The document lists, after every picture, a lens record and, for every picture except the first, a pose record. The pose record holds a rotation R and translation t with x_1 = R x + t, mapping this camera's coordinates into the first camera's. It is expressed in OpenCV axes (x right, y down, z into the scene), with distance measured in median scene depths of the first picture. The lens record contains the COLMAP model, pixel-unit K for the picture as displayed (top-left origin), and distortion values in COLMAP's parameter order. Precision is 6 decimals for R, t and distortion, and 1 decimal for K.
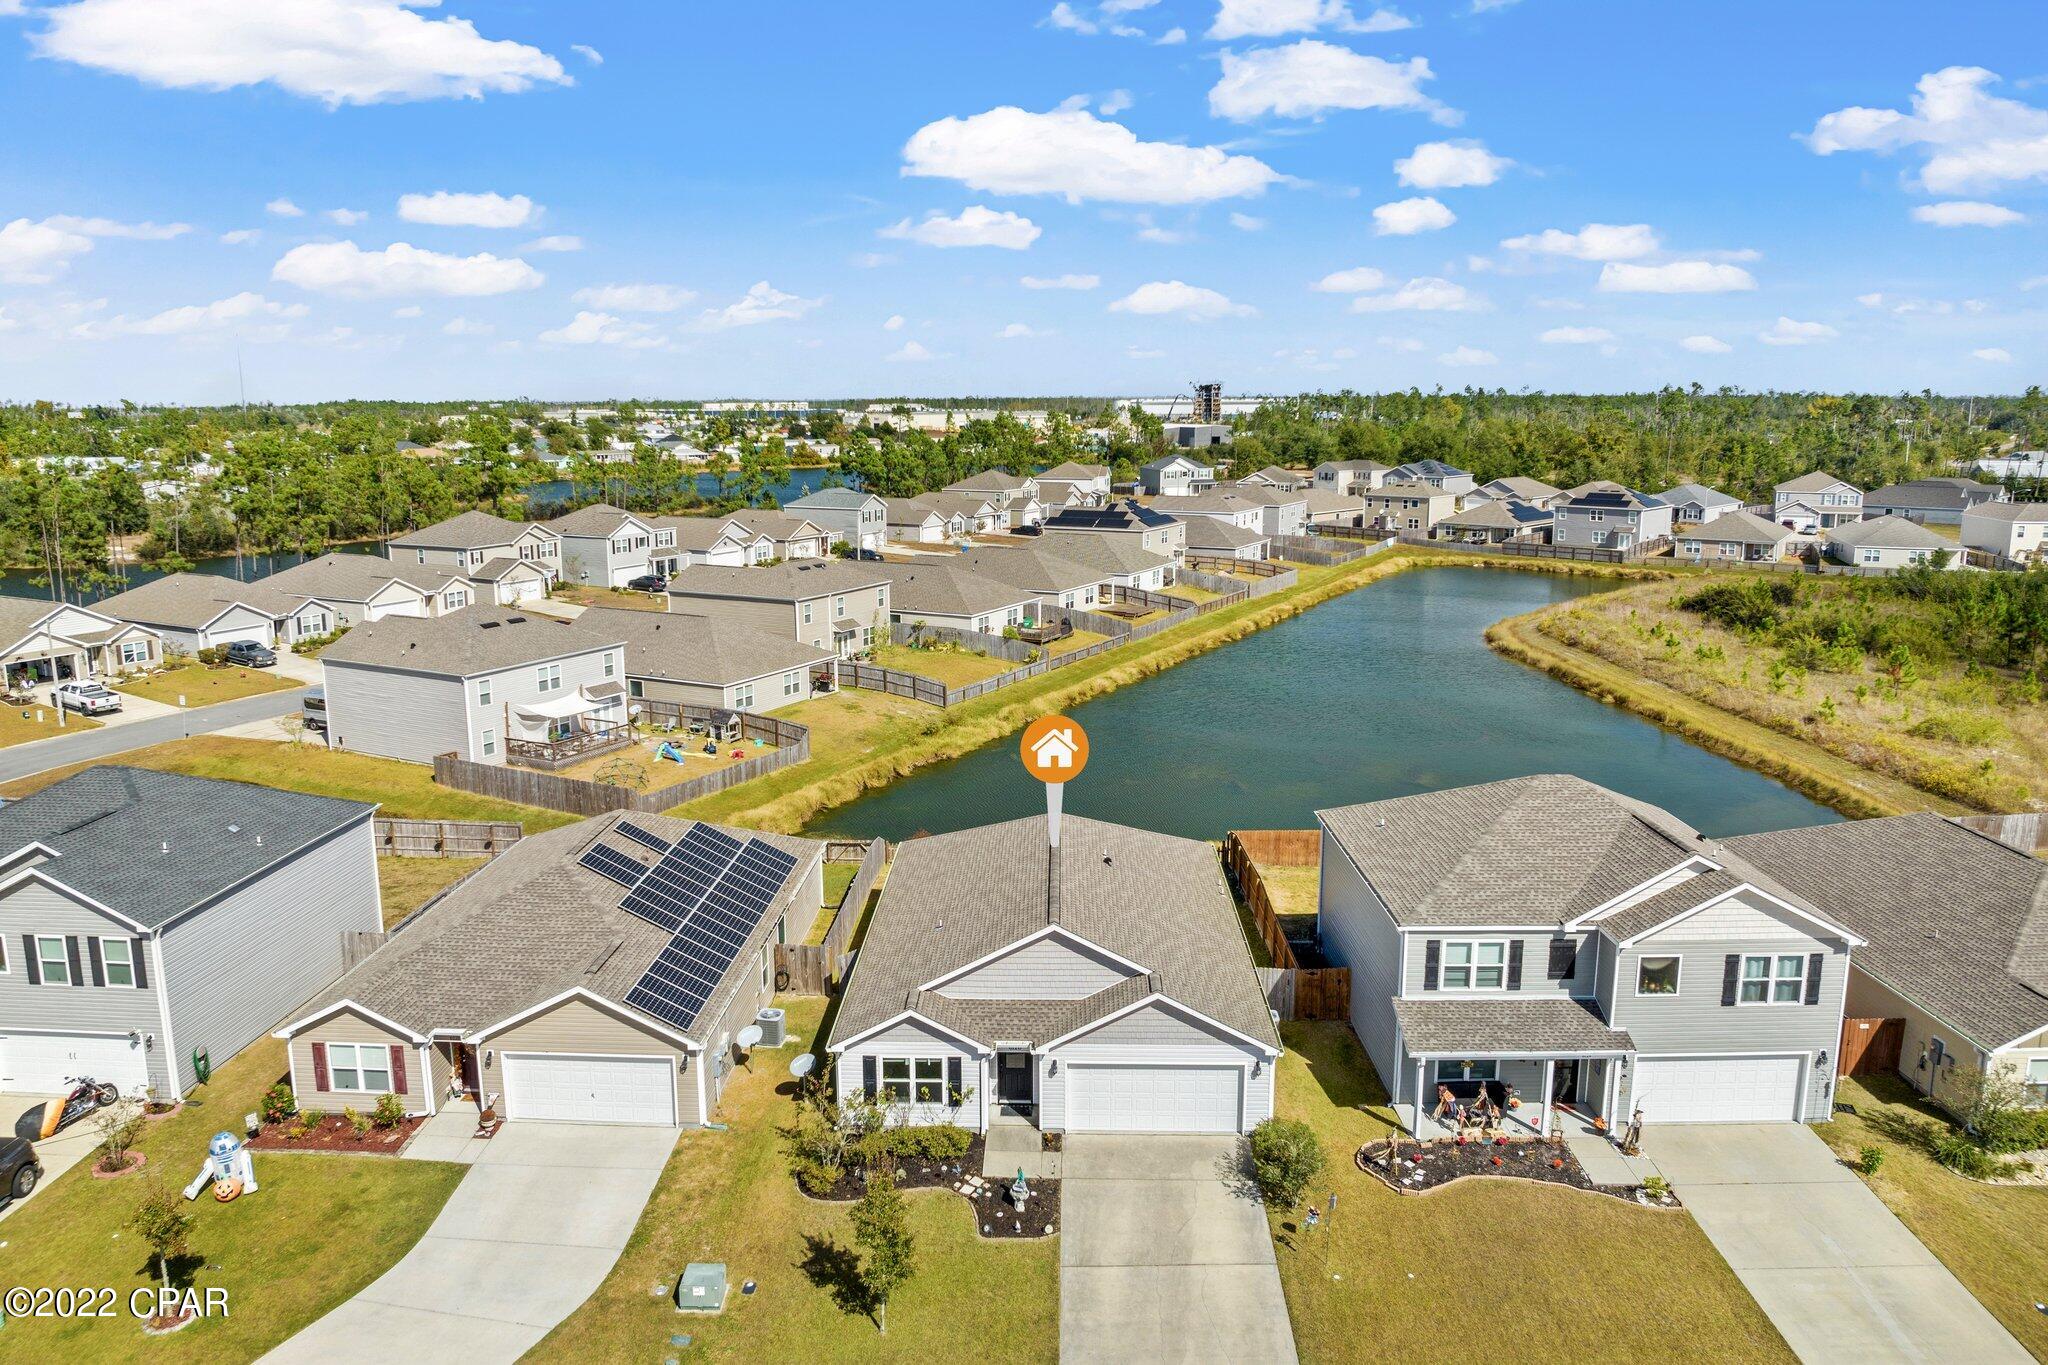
lens RADIAL K [[1425.1, 0, 1042.1], [0, 1425.1, 684.7], [0, 0, 1]] dist [-0.032684, -0.002131]
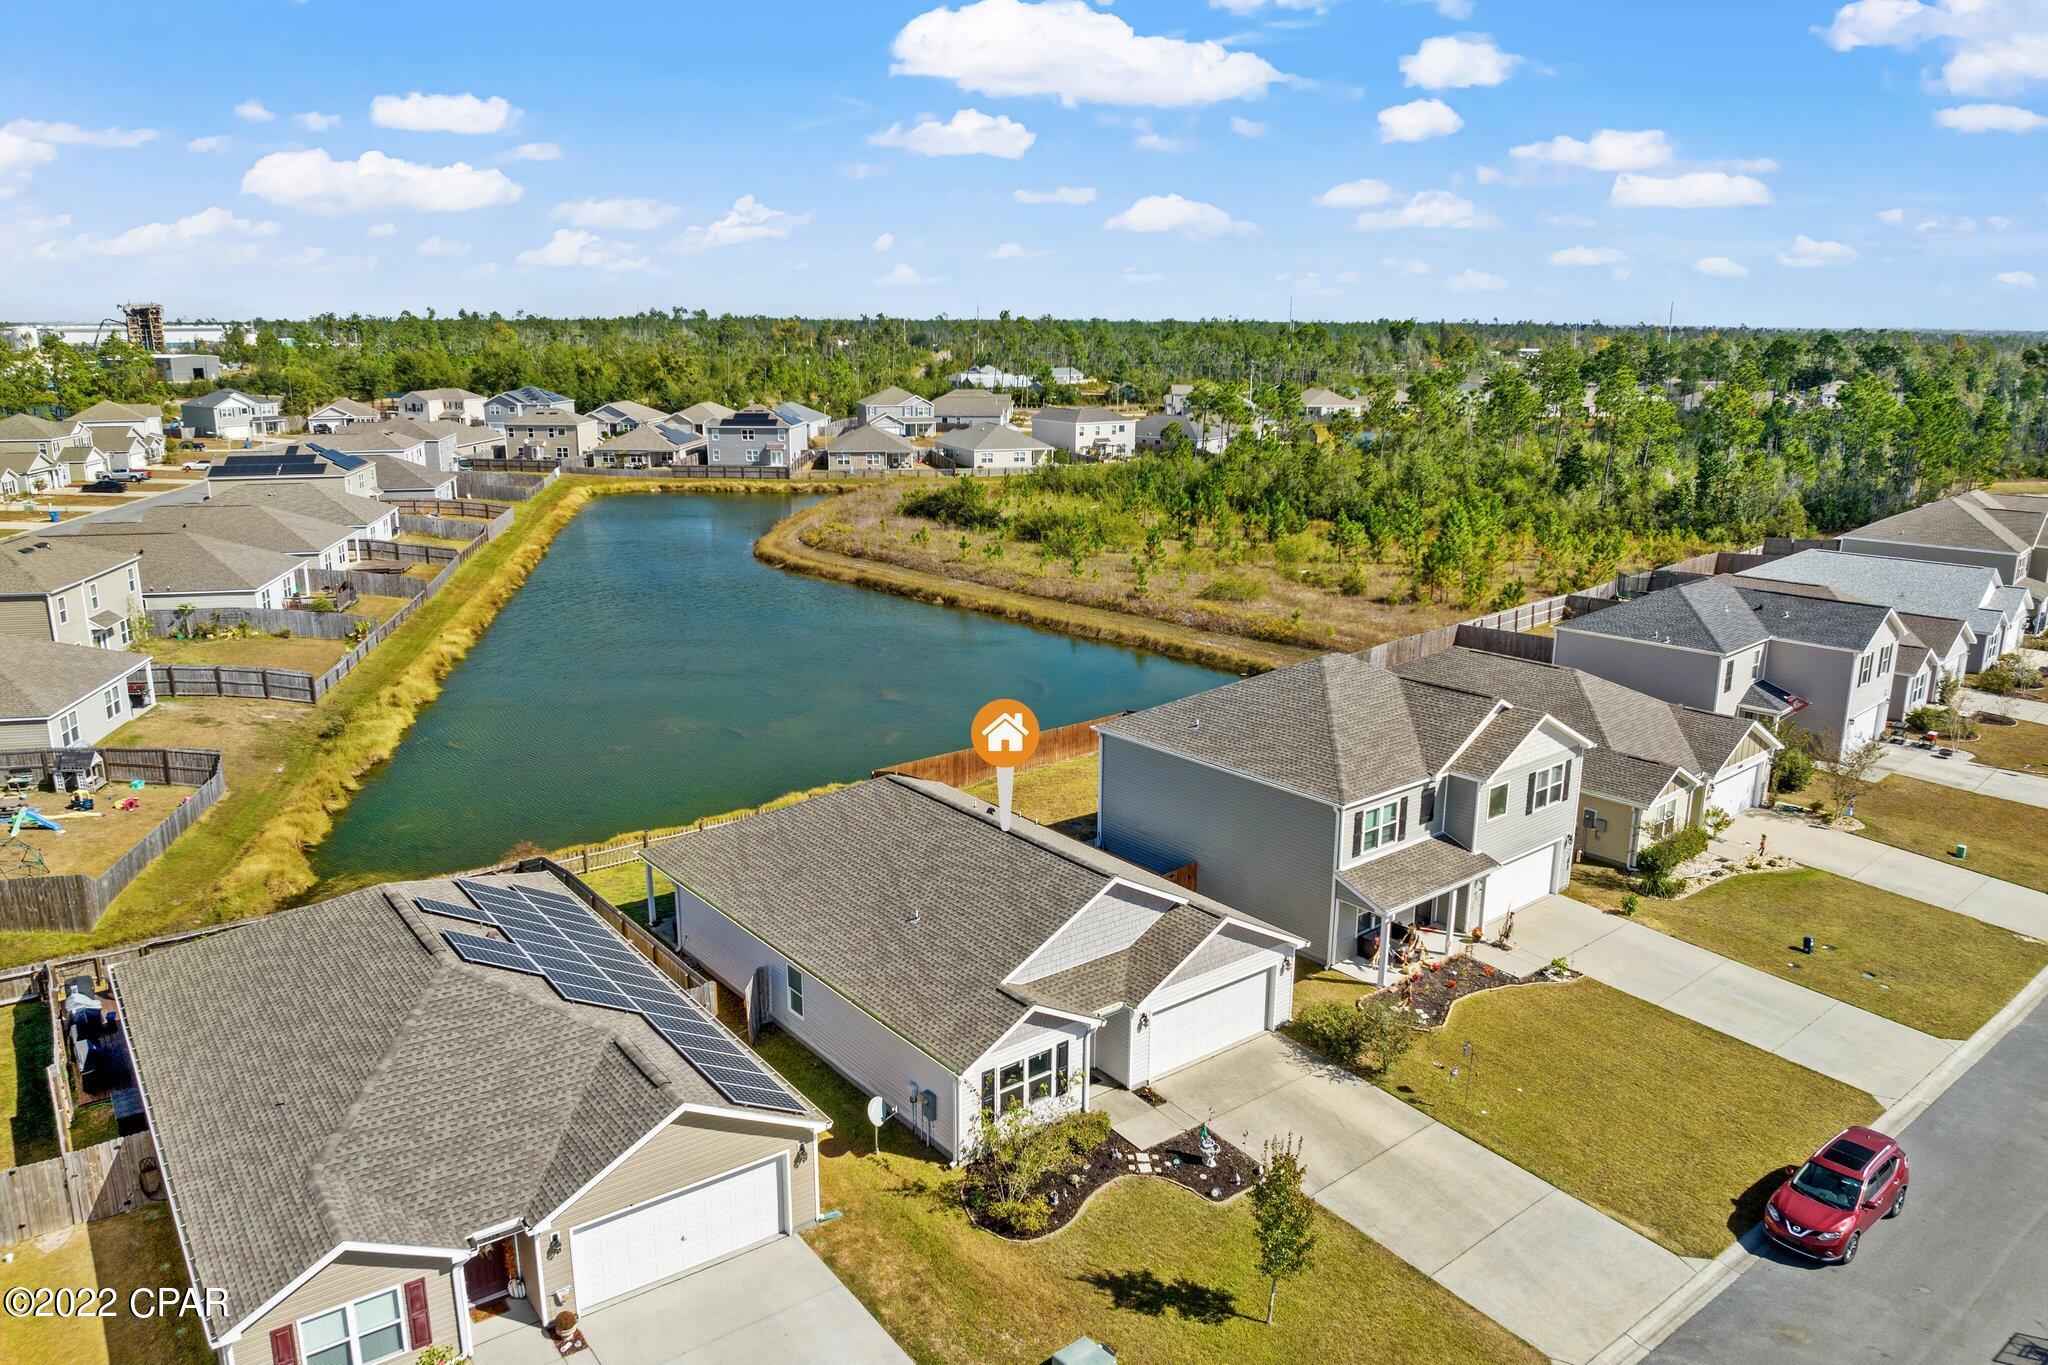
lens RADIAL K [[1408.3, 0, 1024.0], [0, 1408.3, 682.5], [0, 0, 1]] dist [-0.027805, -0.002697]
pose [[0.776388, -0.149283, 0.612320, -0.197841], [0.117237, 0.988794, 0.092417, -0.017950], [-0.619255, 0.000035, 0.785190, 0.099157]]
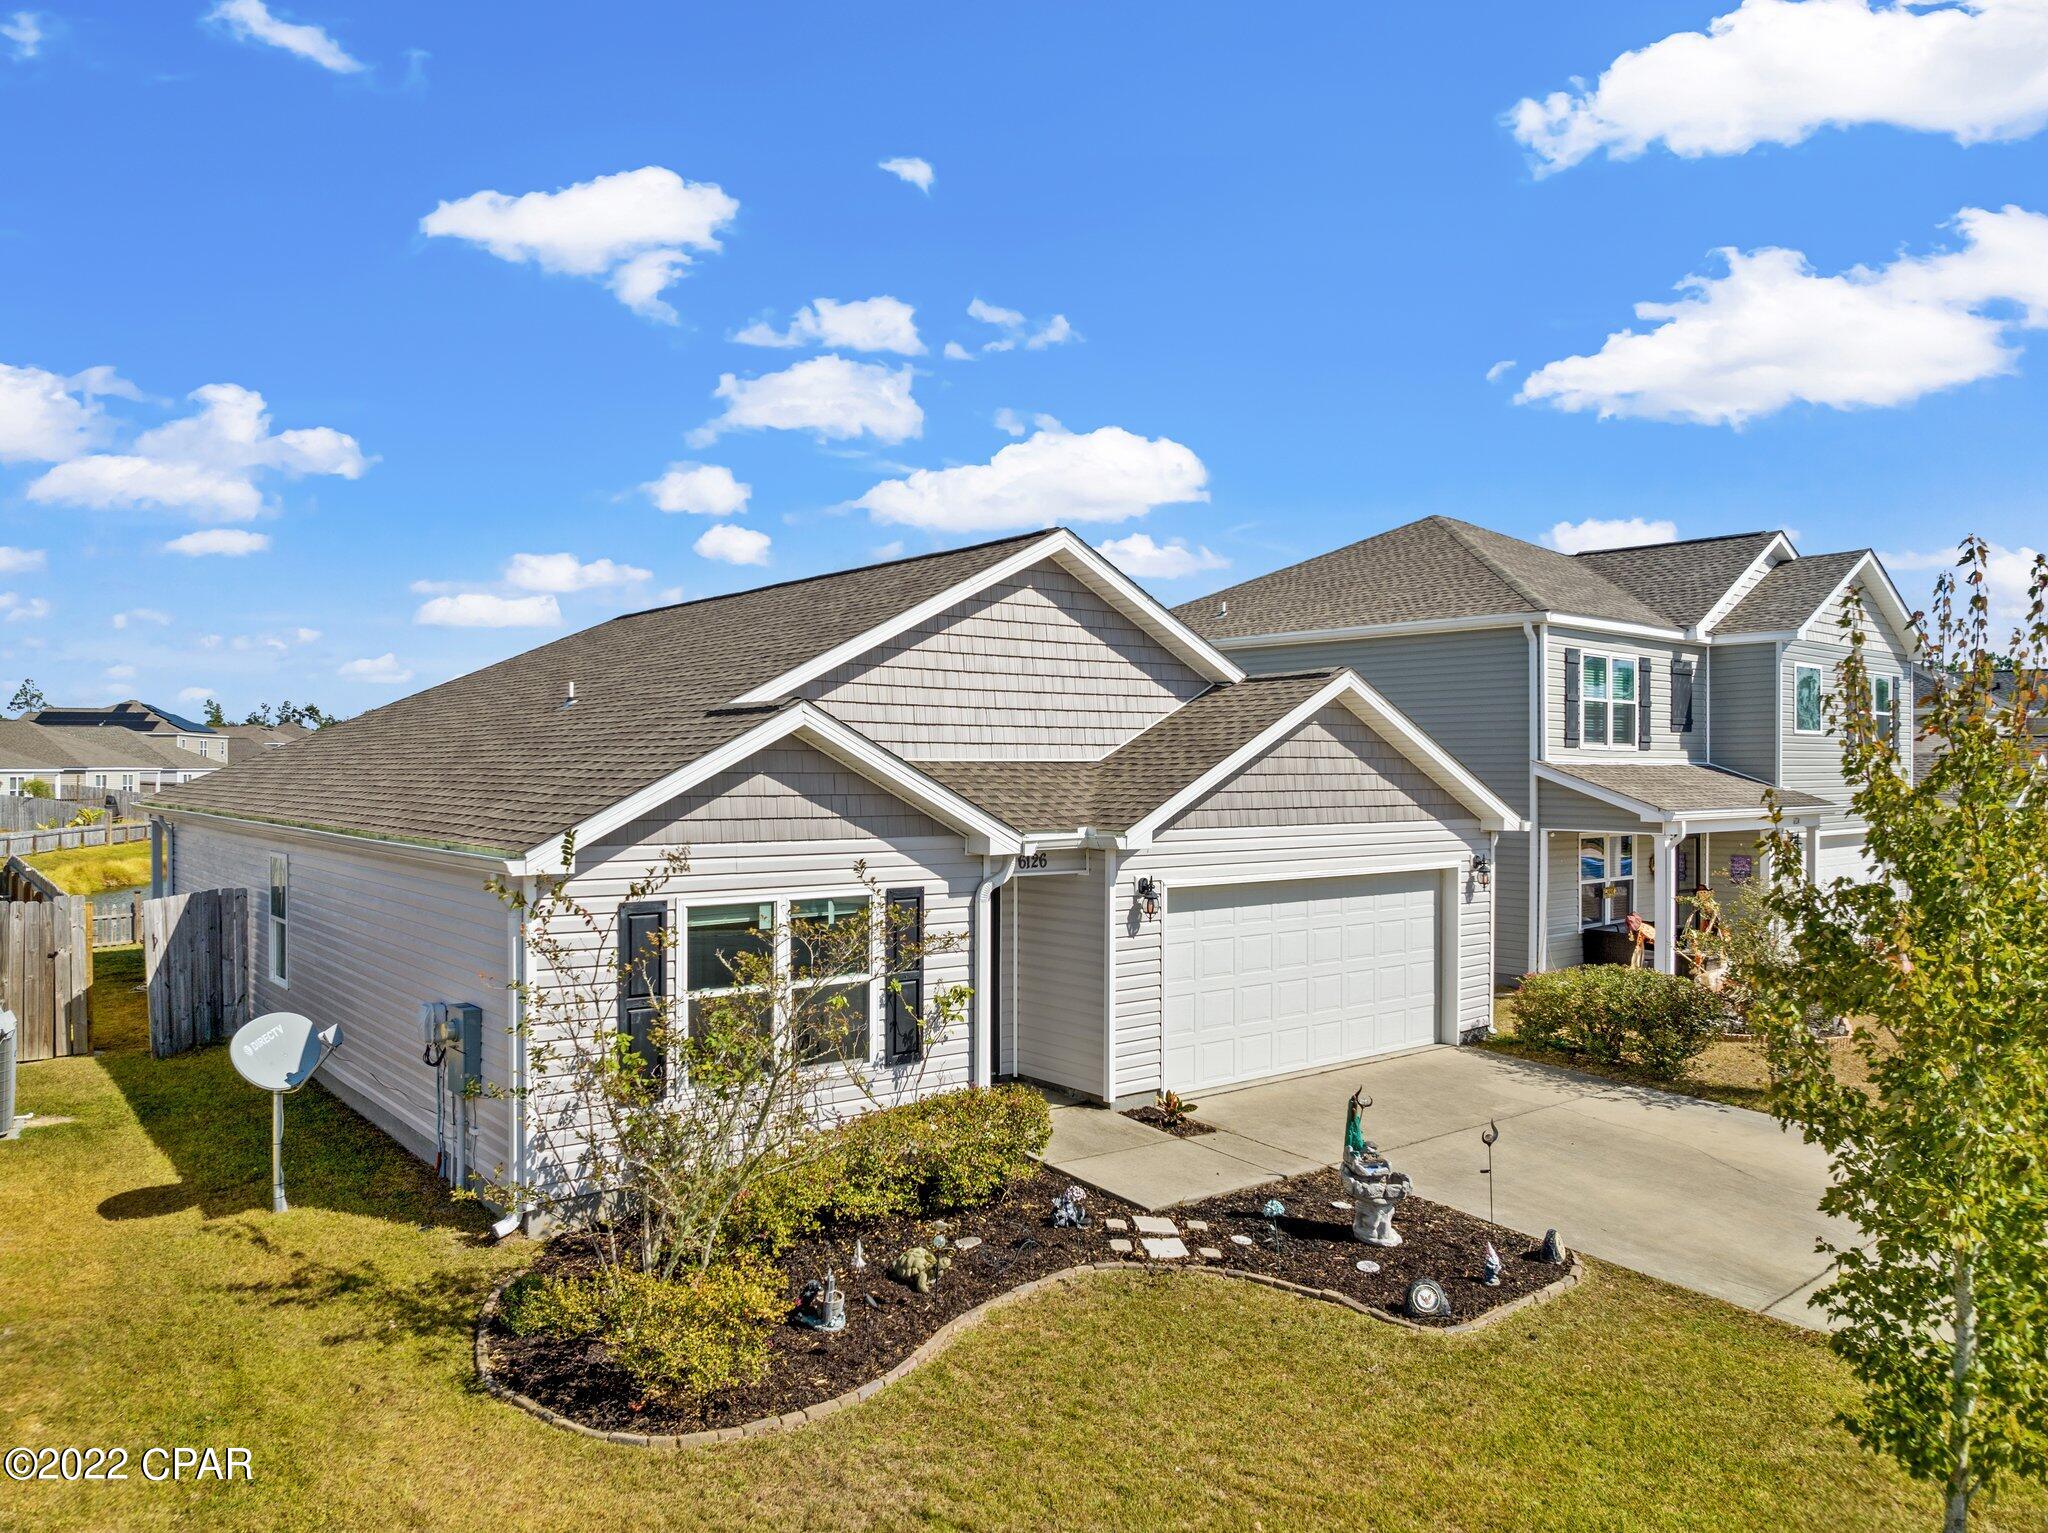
lens RADIAL K [[1419.4, 0, 1018.9], [0, 1419.4, 764.2], [0, 0, 1]] dist [-0.029129, -0.000484]
pose [[0.768825, 0.002941, 0.639452, -0.078261], [0.122005, 0.980945, -0.151200, 0.093609], [-0.627713, 0.194263, 0.753816, 0.245795]]
